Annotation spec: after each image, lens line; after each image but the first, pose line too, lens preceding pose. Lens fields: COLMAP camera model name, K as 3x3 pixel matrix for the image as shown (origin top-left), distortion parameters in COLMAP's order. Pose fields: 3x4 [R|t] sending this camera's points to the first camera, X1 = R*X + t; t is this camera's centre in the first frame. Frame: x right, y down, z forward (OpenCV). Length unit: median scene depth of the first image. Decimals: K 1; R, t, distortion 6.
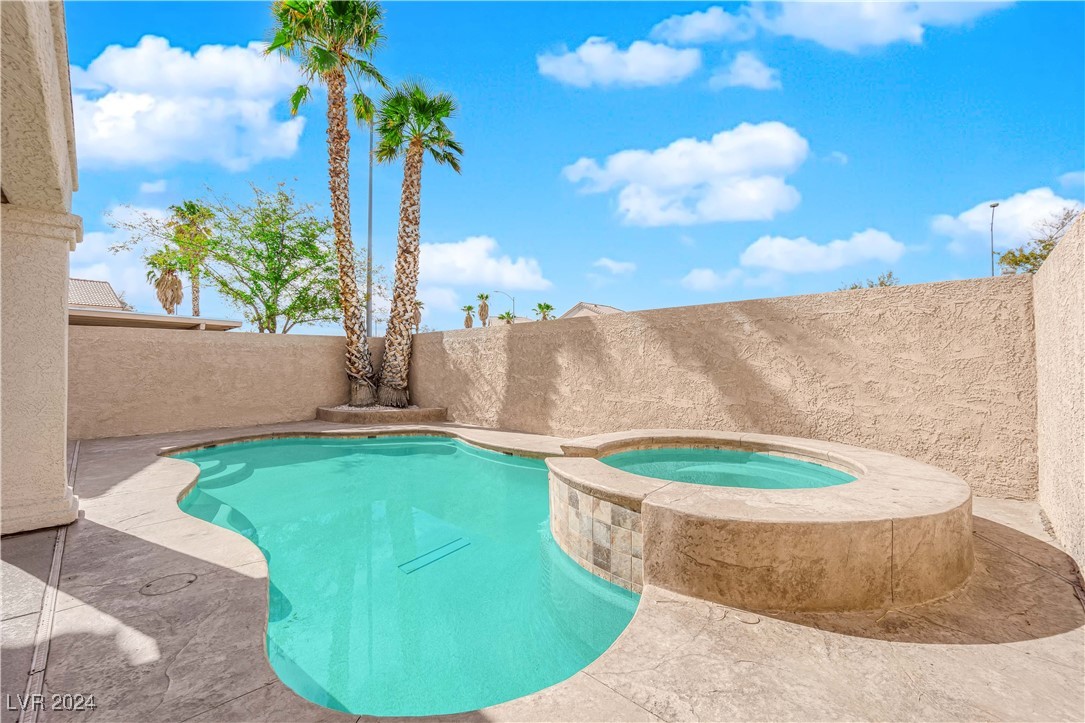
lens RADIAL K [[445.4, 0, 542.7], [0, 445.4, 359.4], [0, 0, 1]] dist [-0.012347, 0.000008]
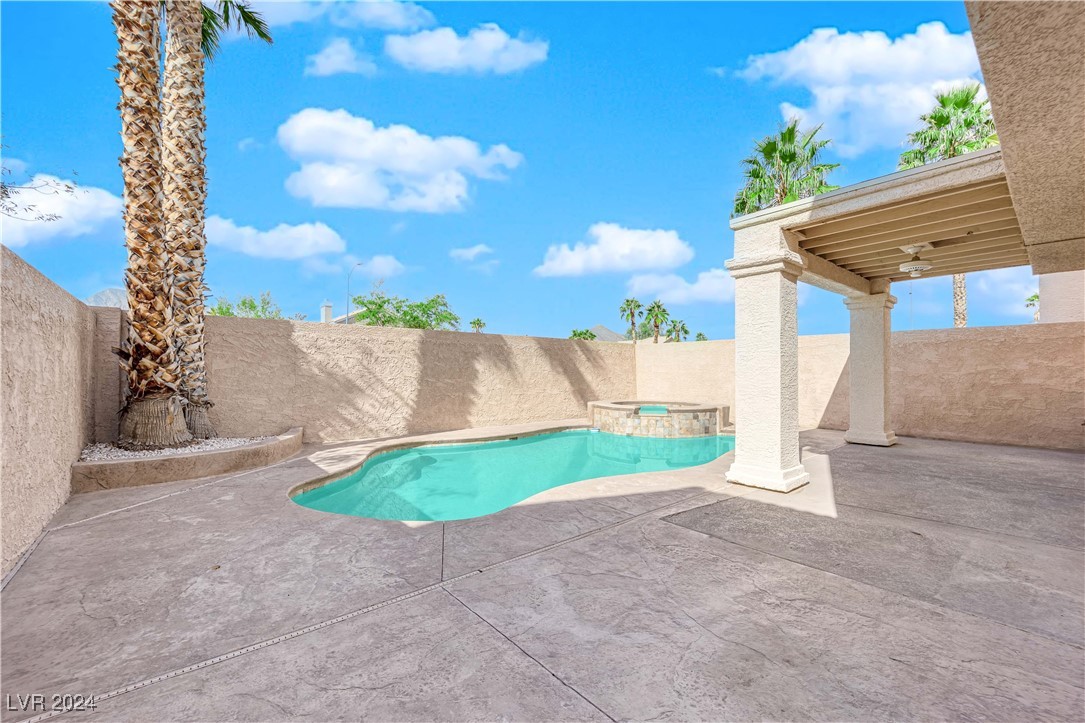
lens RADIAL K [[445.4, 0, 538.7], [0, 445.4, 364.9], [0, 0, 1]] dist [-0.012347, 0.000008]
pose [[0.096195, 0.019439, 0.995173, -1.179438], [-0.013949, 0.999737, -0.018180, 0.018825], [-0.995265, -0.012133, 0.096441, 0.704913]]
